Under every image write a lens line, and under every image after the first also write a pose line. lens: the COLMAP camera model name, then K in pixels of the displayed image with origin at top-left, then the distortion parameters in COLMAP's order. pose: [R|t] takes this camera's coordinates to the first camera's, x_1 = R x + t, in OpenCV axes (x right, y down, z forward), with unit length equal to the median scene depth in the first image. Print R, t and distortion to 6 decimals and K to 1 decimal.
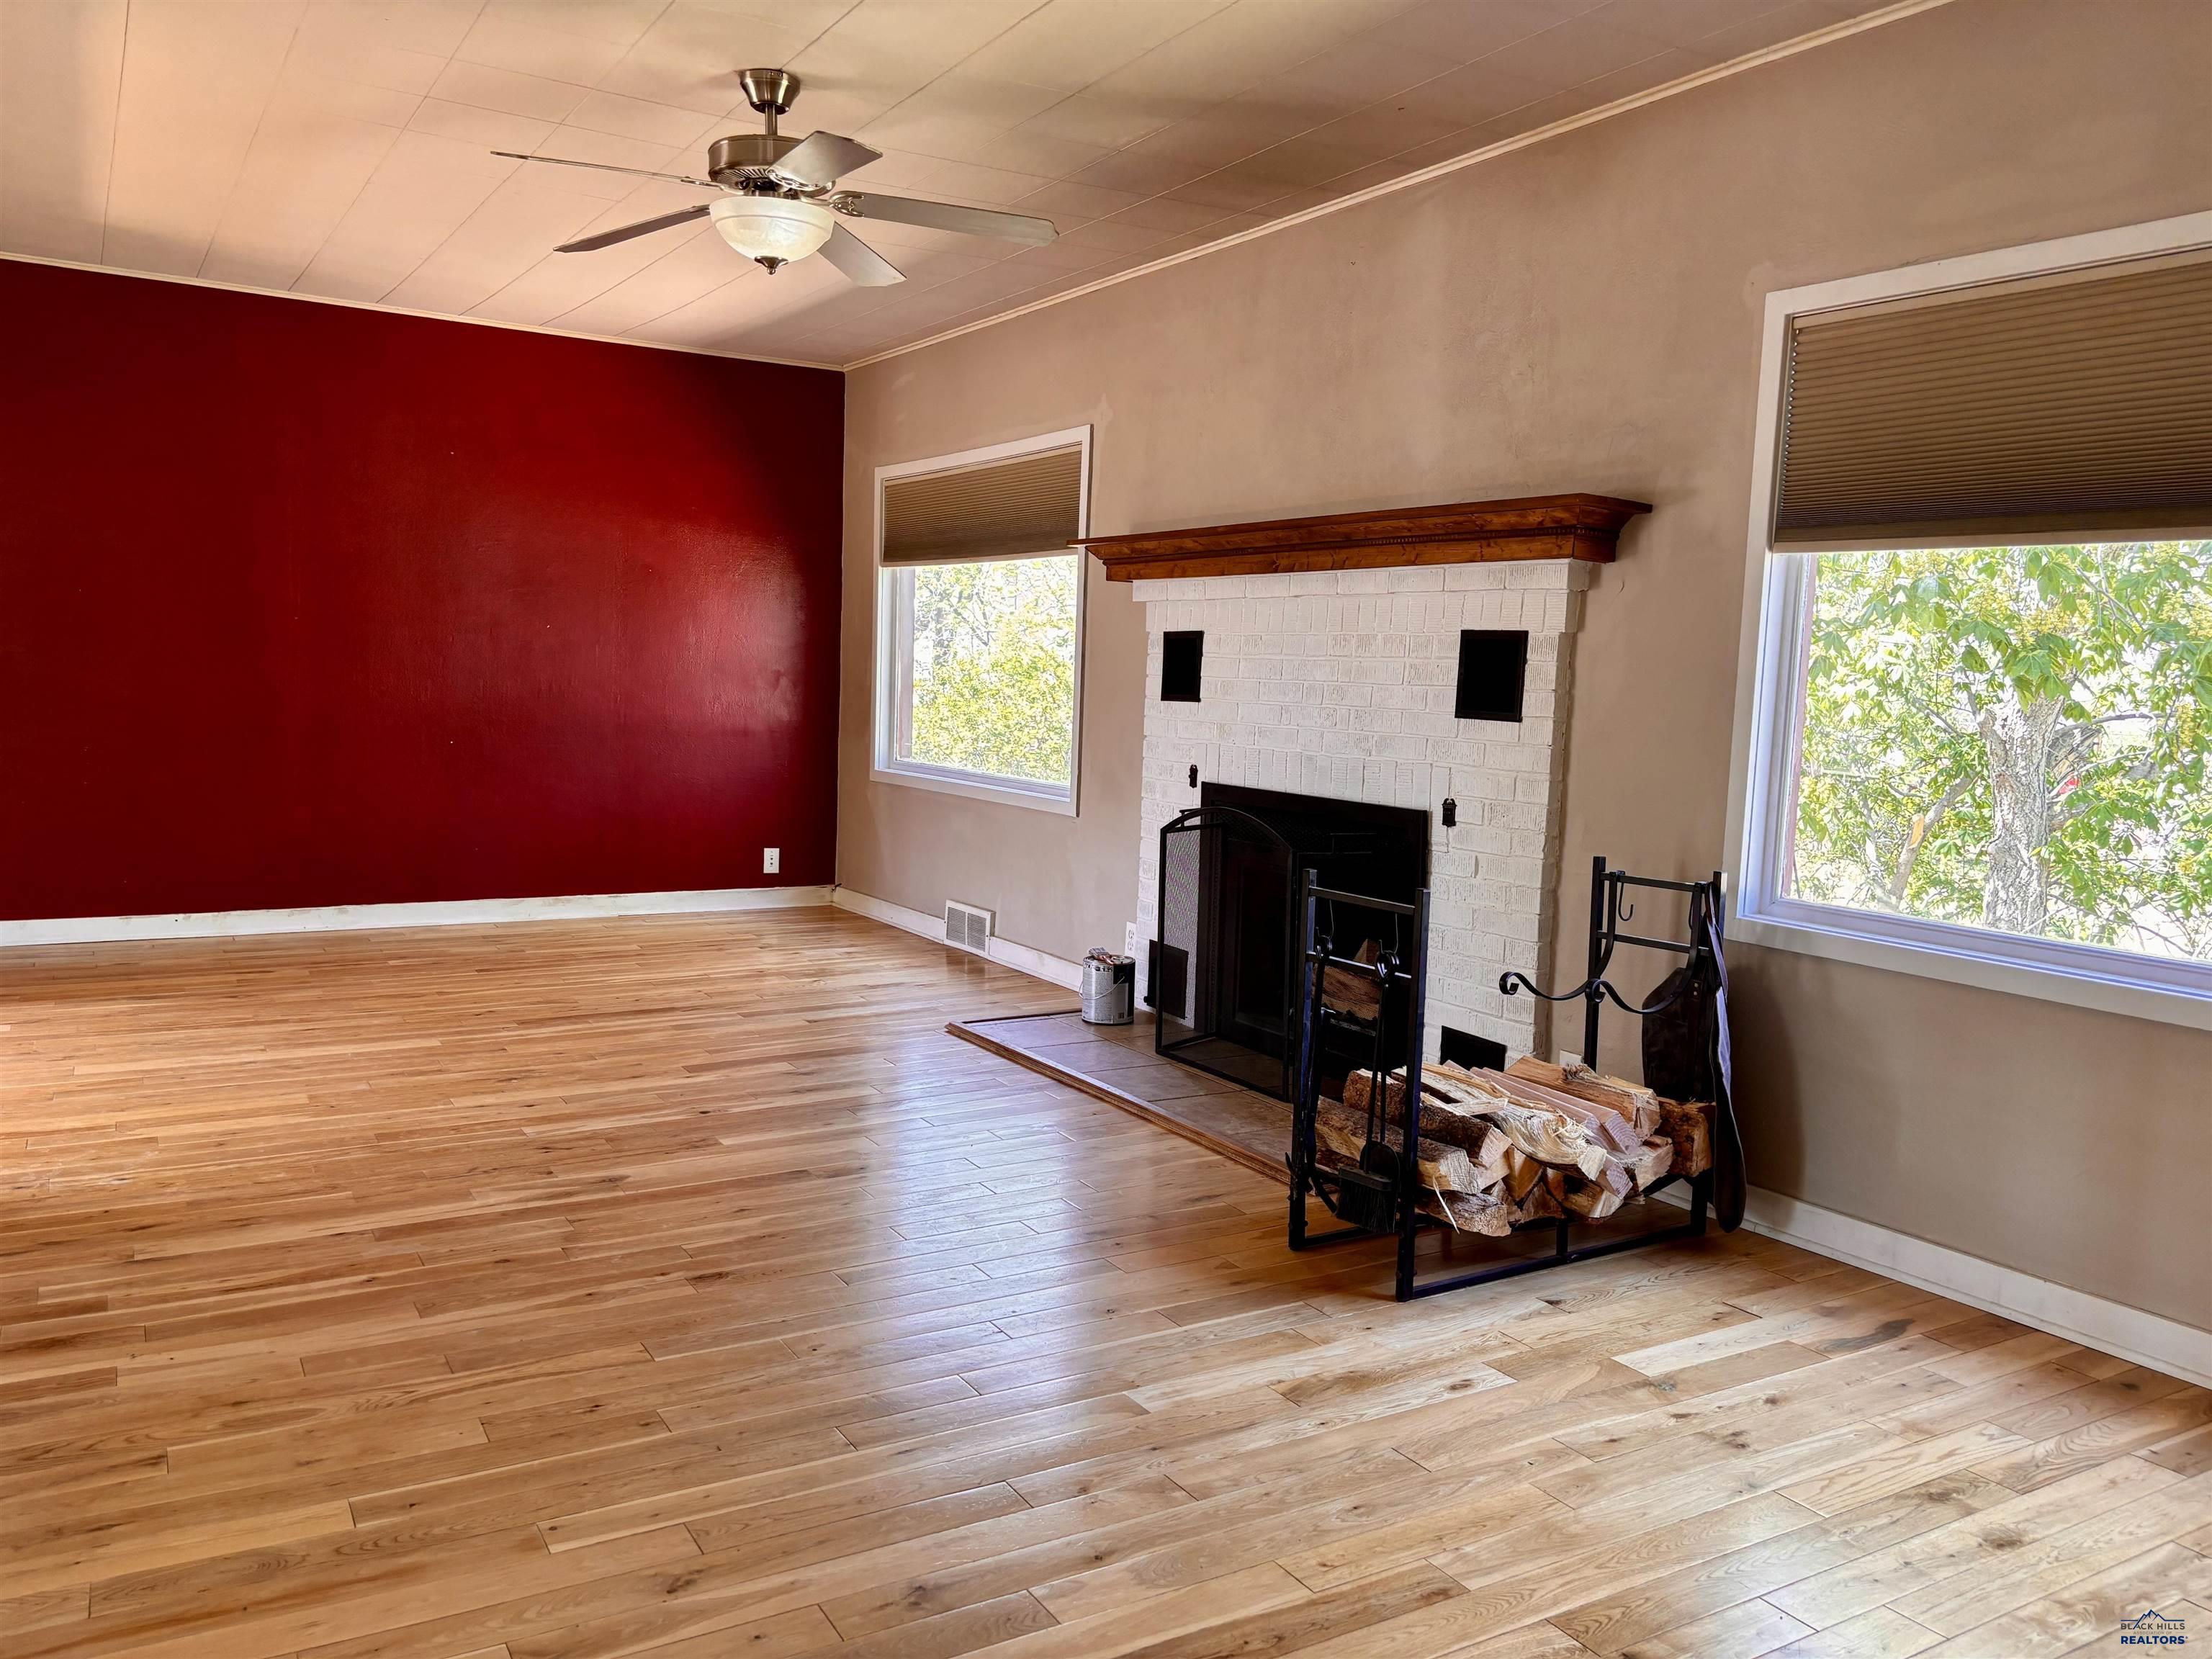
lens RADIAL K [[1657.6, 0, 1106.0], [0, 1657.6, 829.5], [0, 0, 1]] dist [0.022027, -0.003881]
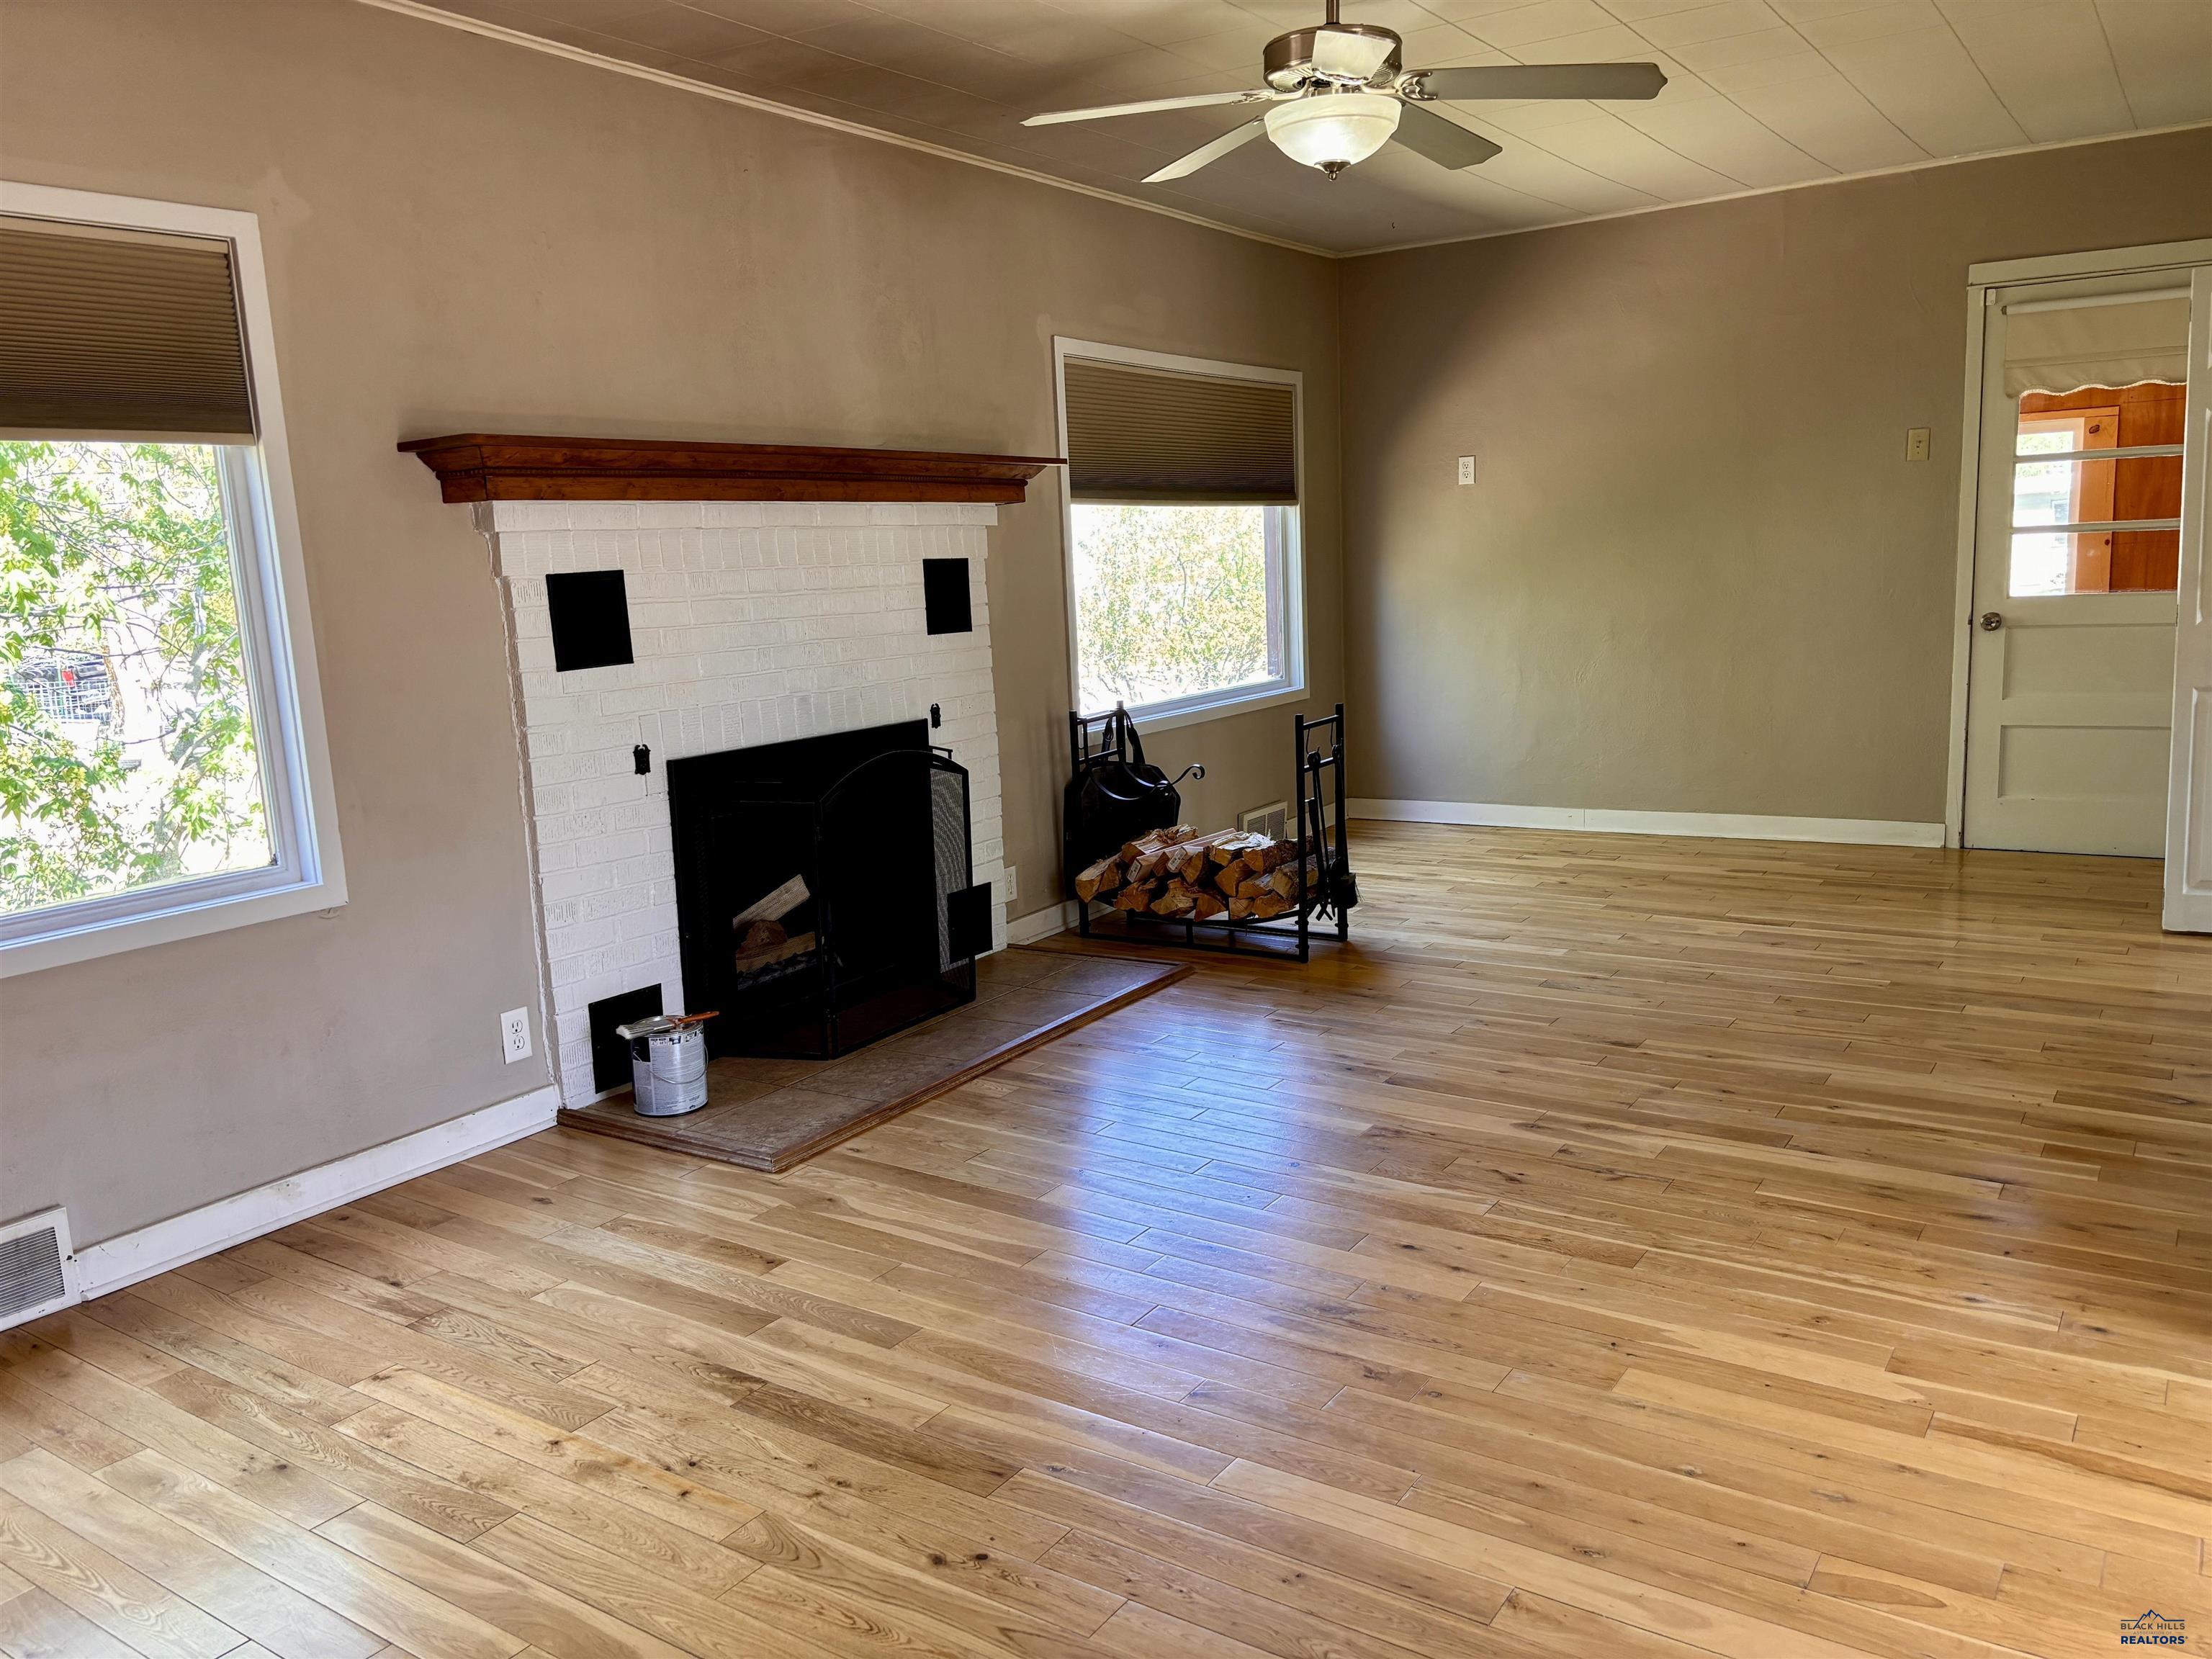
lens RADIAL K [[1657.6, 0, 1106.0], [0, 1657.6, 829.5], [0, 0, 1]] dist [0.022027, -0.003881]
pose [[-0.418787, -0.168877, 0.892243, -1.029885], [0.114132, 0.964975, 0.236213, -0.222641], [-0.900884, 0.200757, -0.384845, 1.546247]]
